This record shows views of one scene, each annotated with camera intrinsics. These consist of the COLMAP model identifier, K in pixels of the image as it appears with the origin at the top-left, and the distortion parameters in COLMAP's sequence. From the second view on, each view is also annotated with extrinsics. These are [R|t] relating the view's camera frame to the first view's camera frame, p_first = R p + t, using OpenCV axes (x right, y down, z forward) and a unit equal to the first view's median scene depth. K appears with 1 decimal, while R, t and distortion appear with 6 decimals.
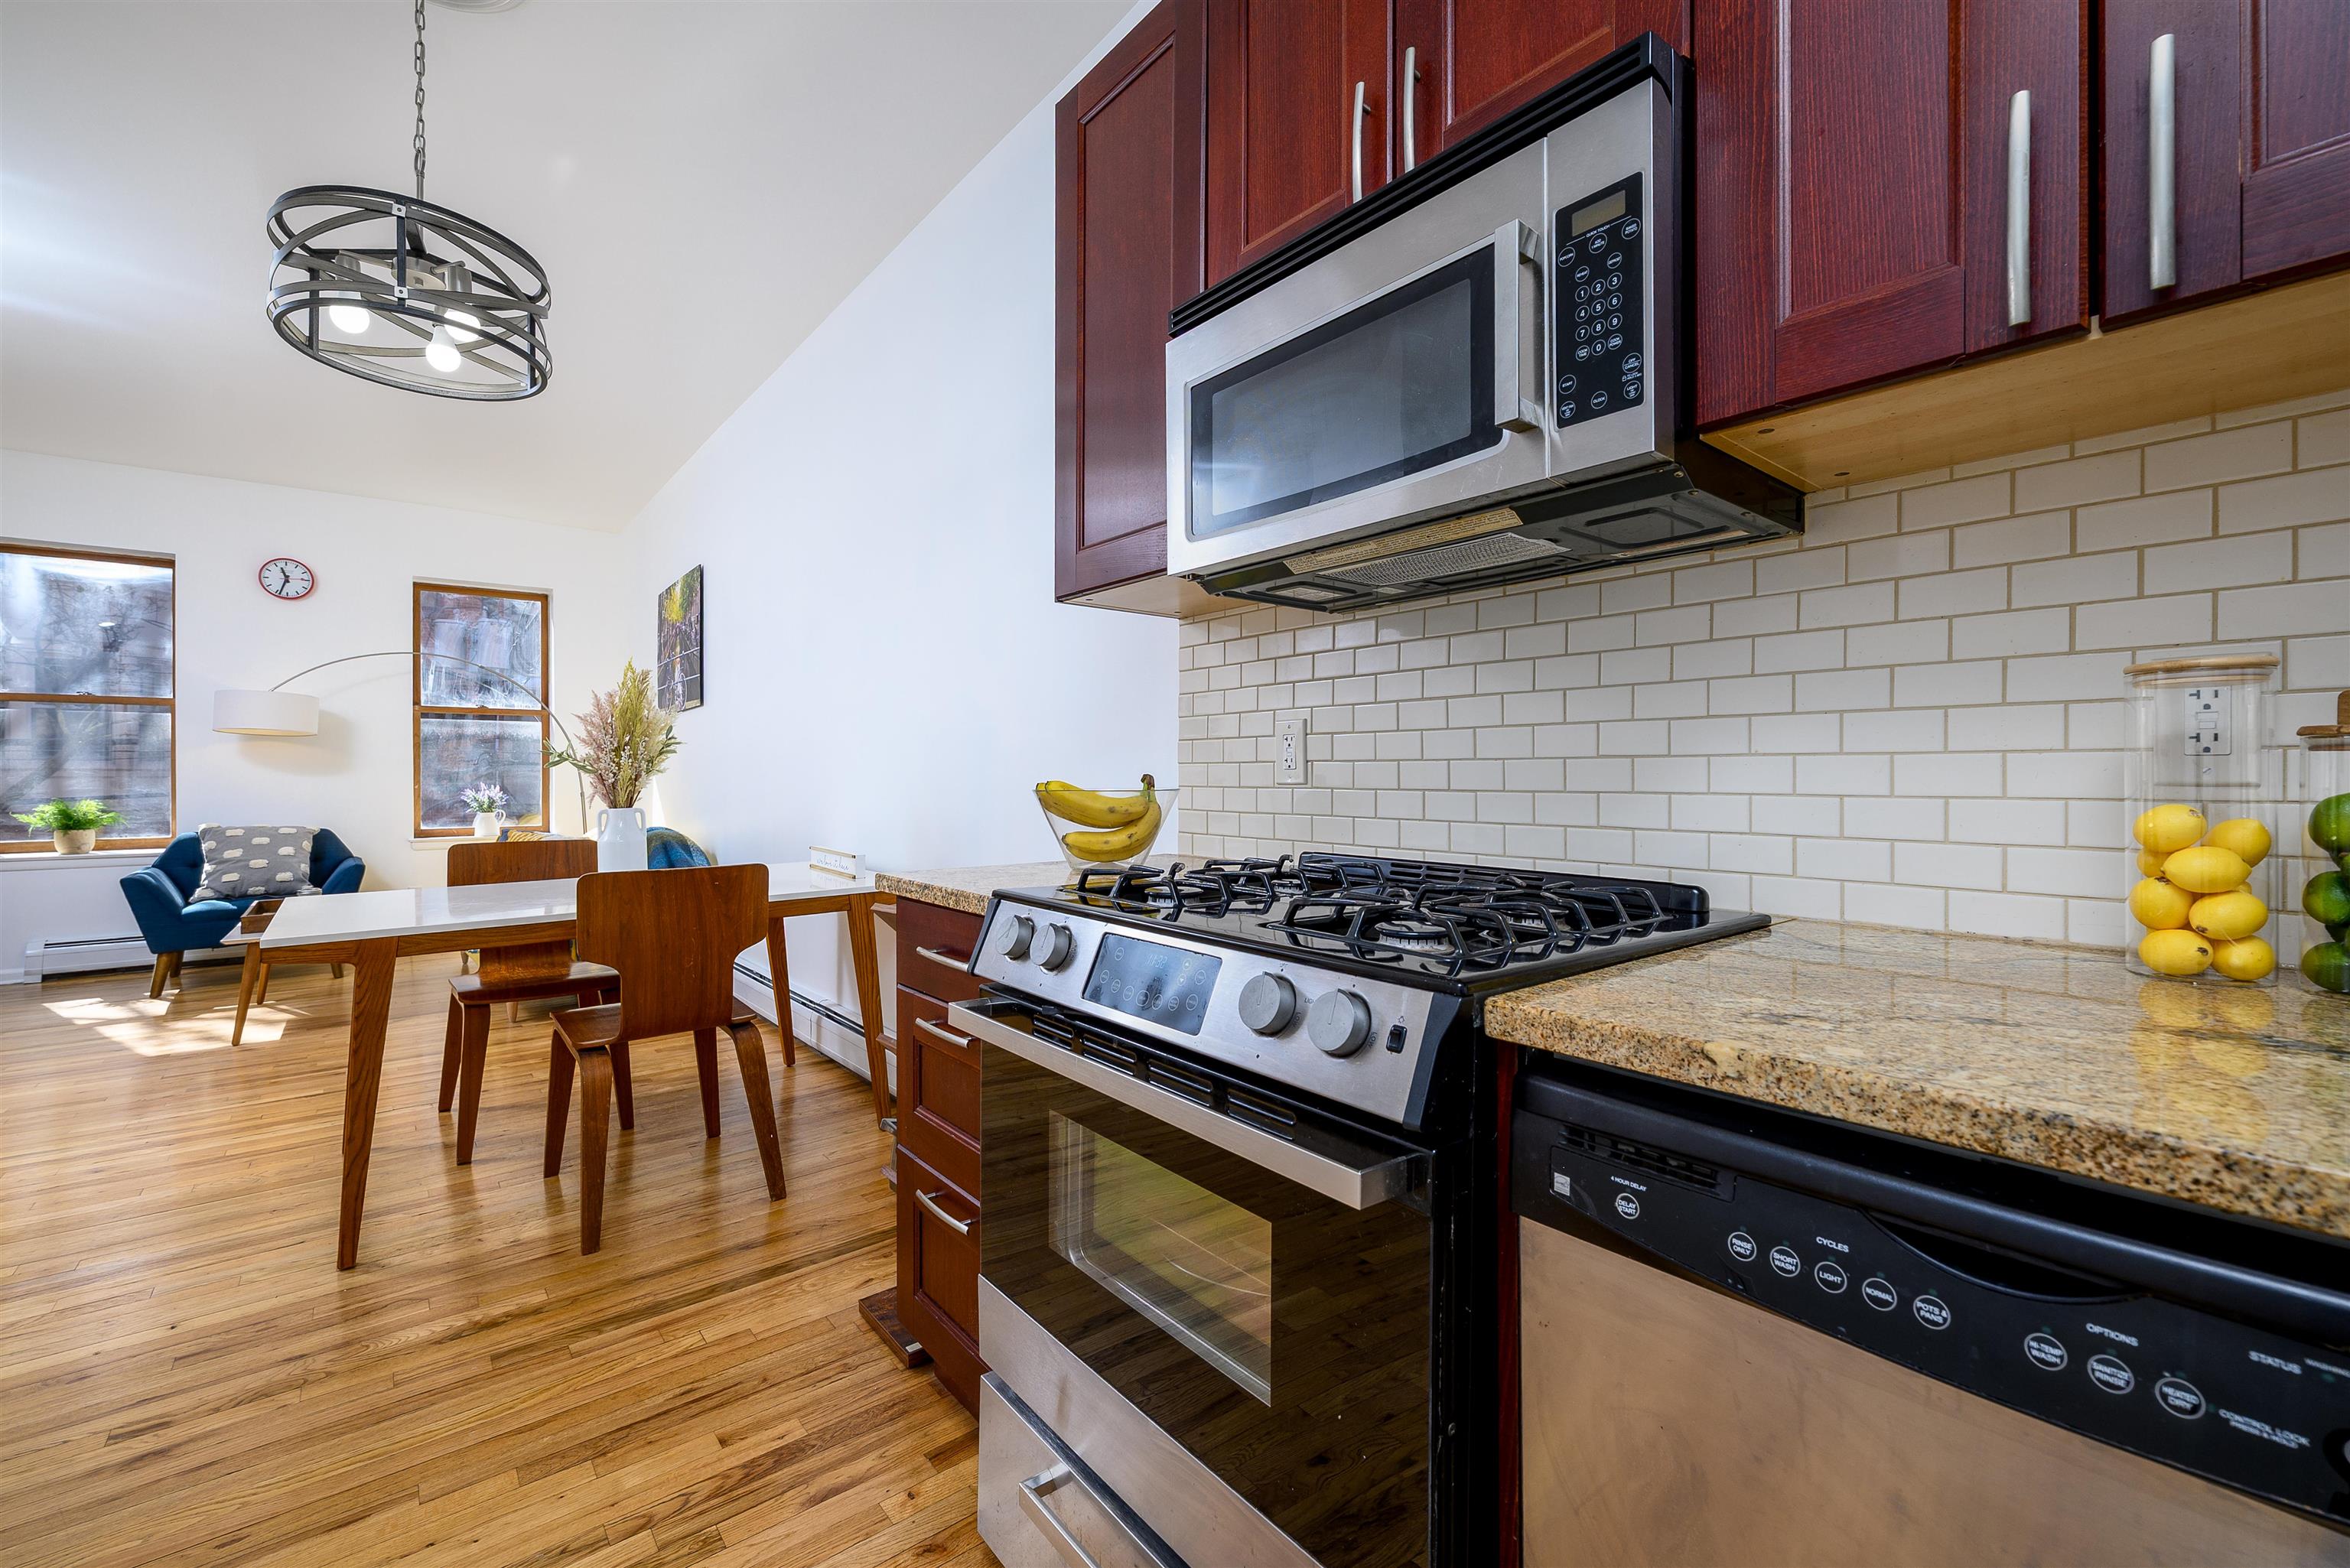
lens RADIAL K [[970.1, 0, 1172.8], [0, 970.1, 777.6], [0, 0, 1]] dist [0.002115, 0.000413]
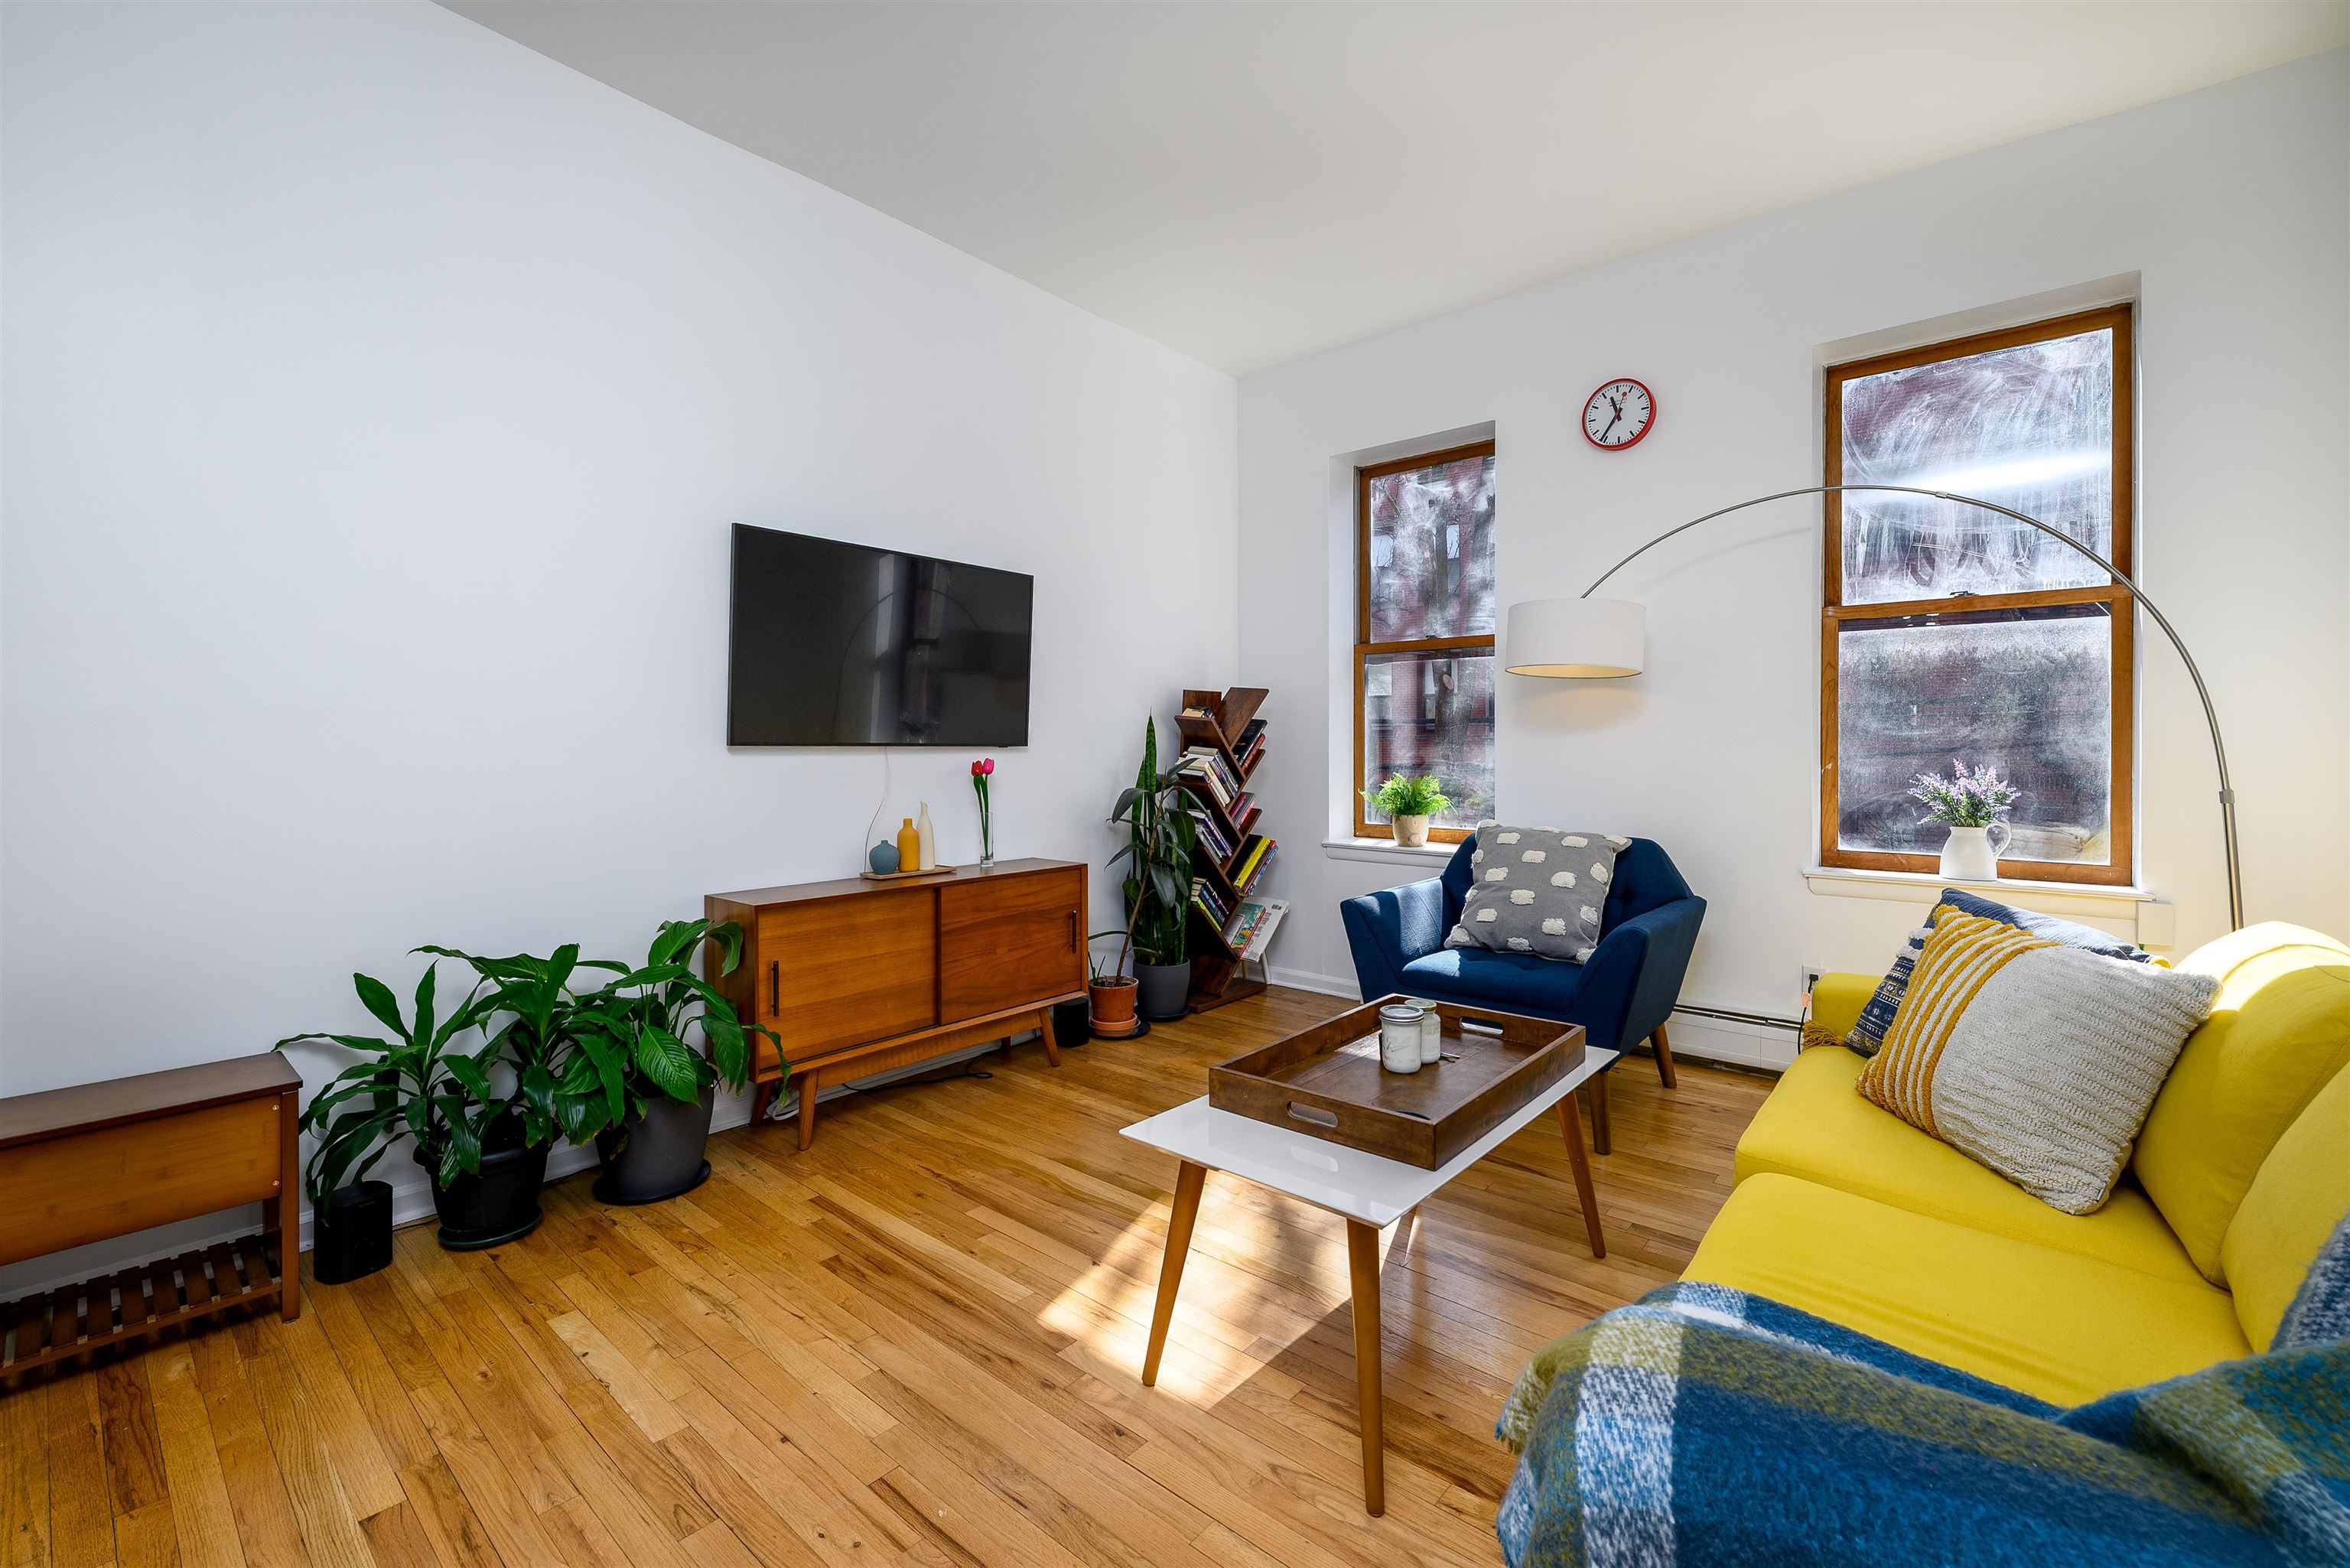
lens RADIAL K [[976.5, 0, 1205.3], [0, 976.5, 753.8], [0, 0, 1]] dist [0.000694, -0.000016]
pose [[0.192968, 0.007828, -0.981174, -0.419071], [-0.000983, 0.999969, 0.007784, -0.000639], [0.981205, -0.000538, 0.192970, 0.718785]]
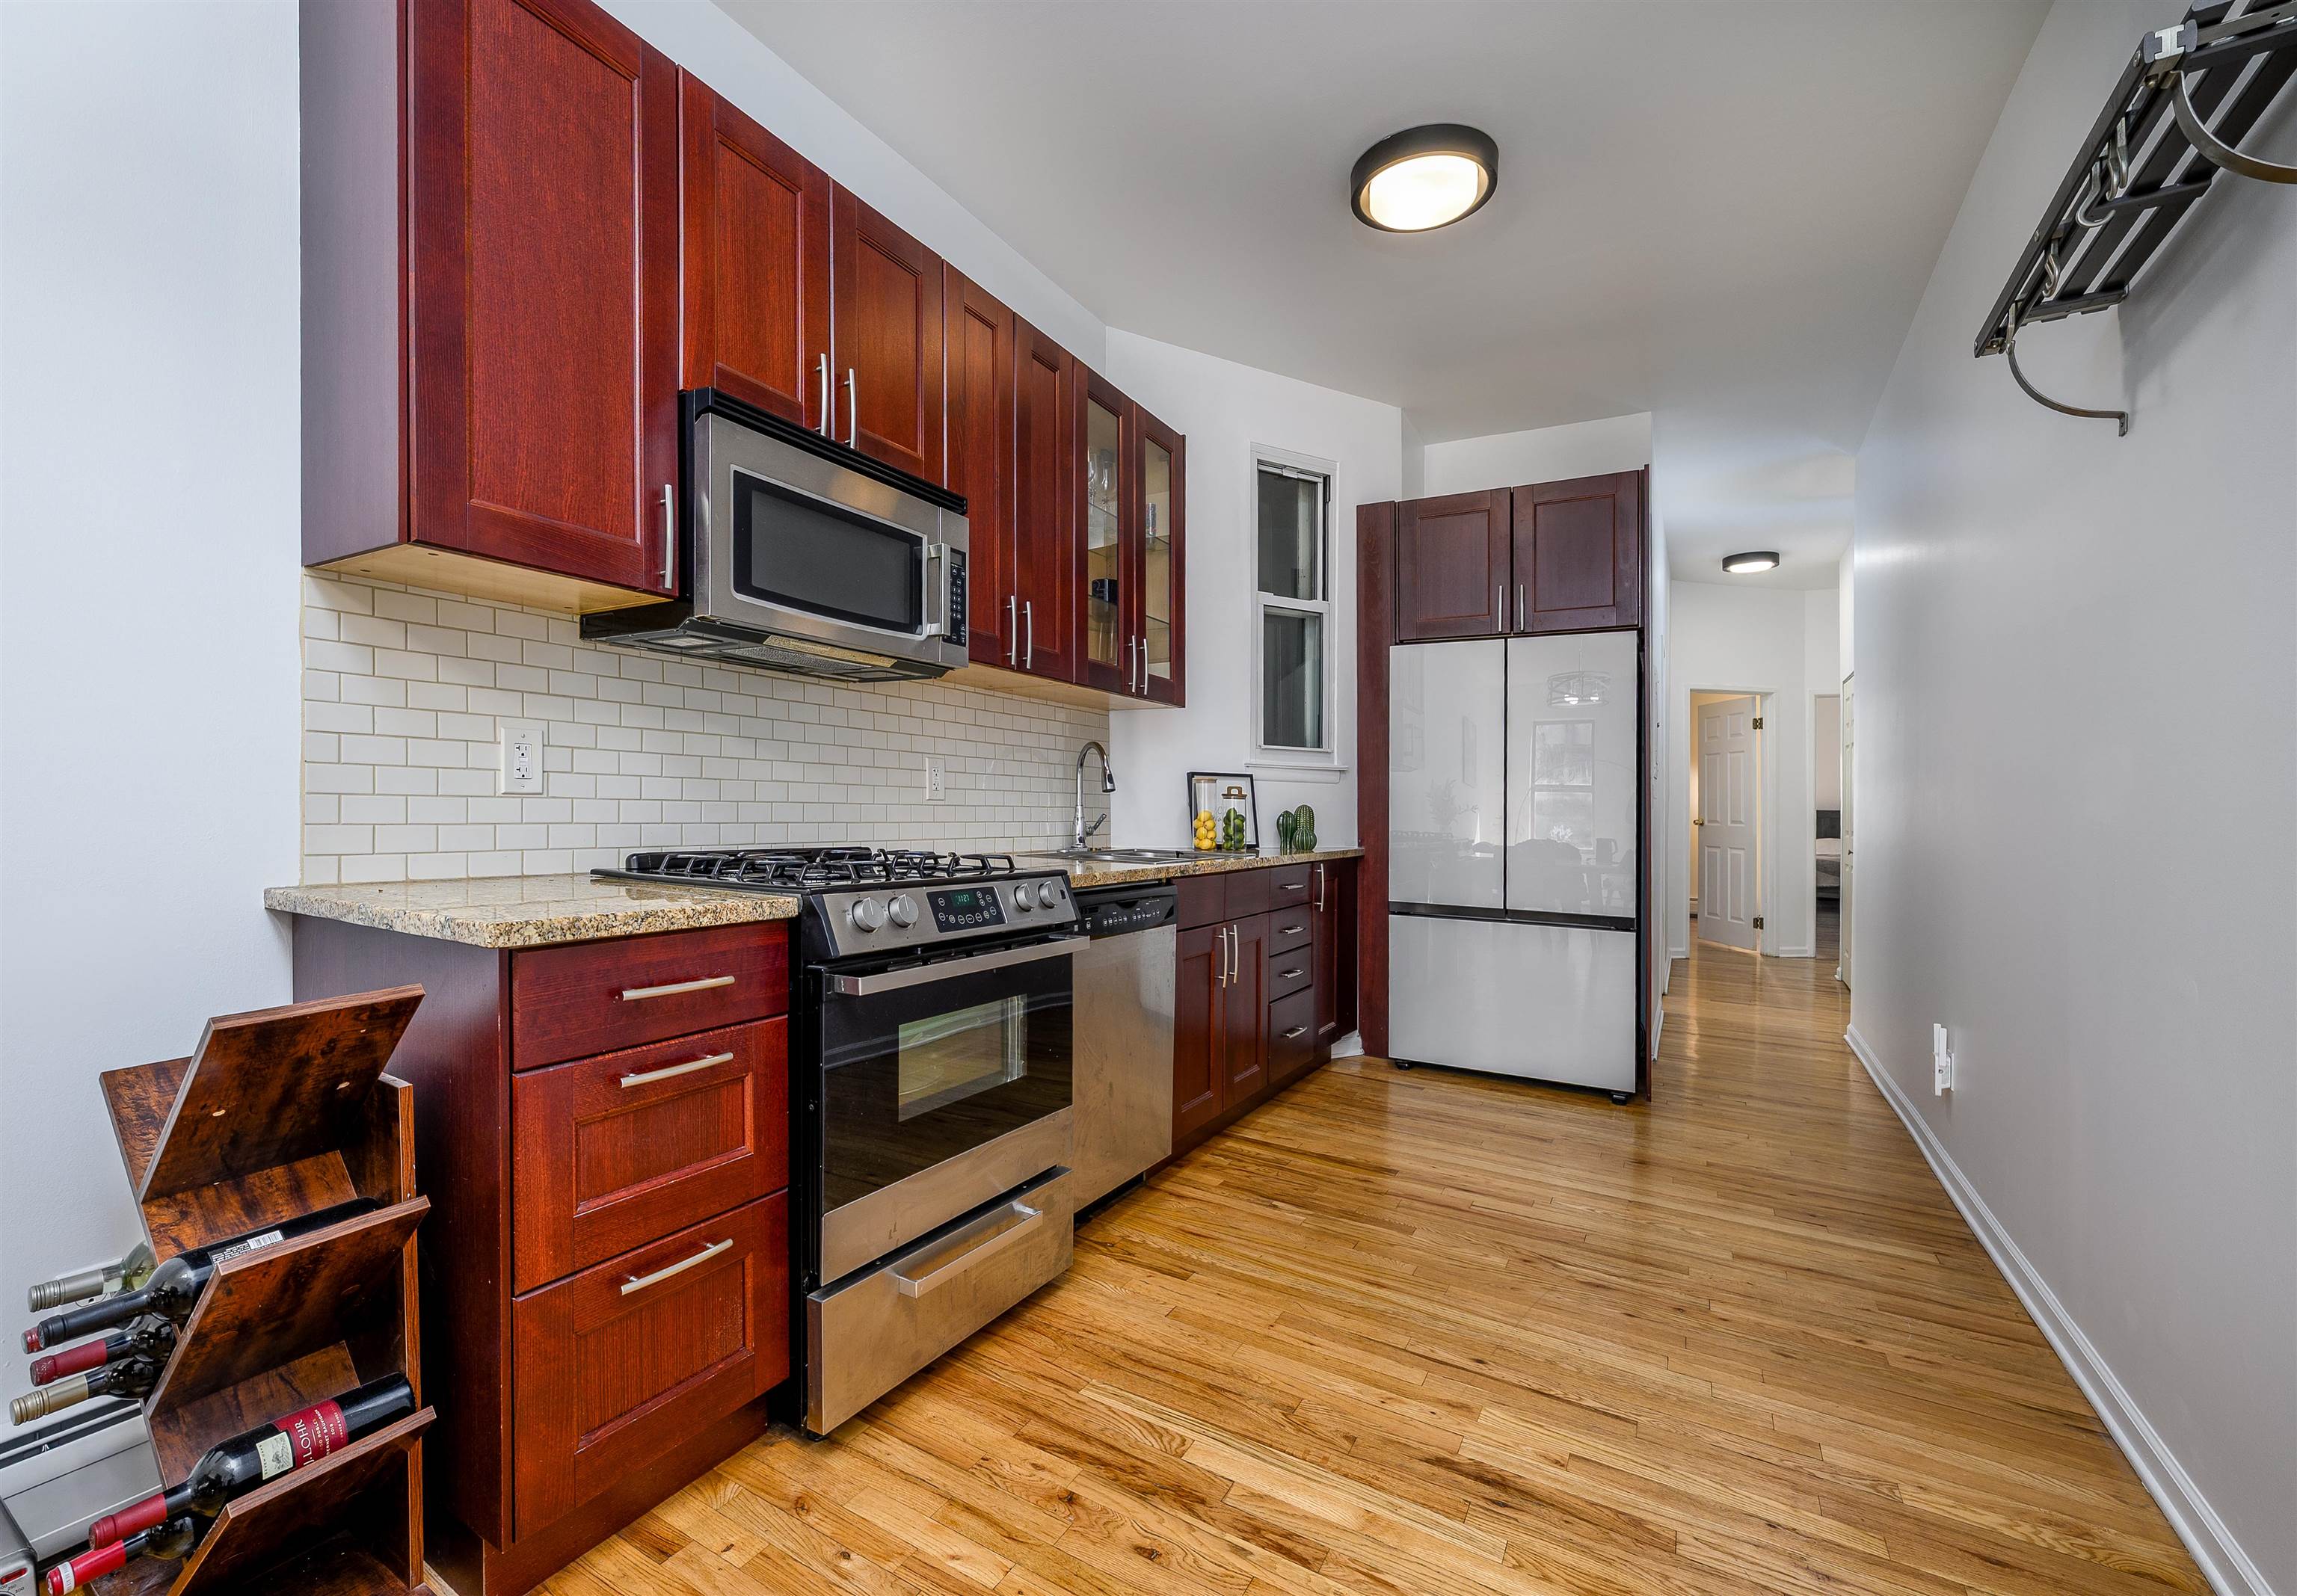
lens RADIAL K [[966.7, 0, 1095.3], [0, 966.7, 776.6], [0, 0, 1]] dist [0.000242, 0.000177]
pose [[-0.321293, 0.017375, 0.946820, -0.361617], [-0.022944, 0.999395, -0.026126, 0.000636], [-0.946702, -0.030118, -0.320700, 0.271691]]
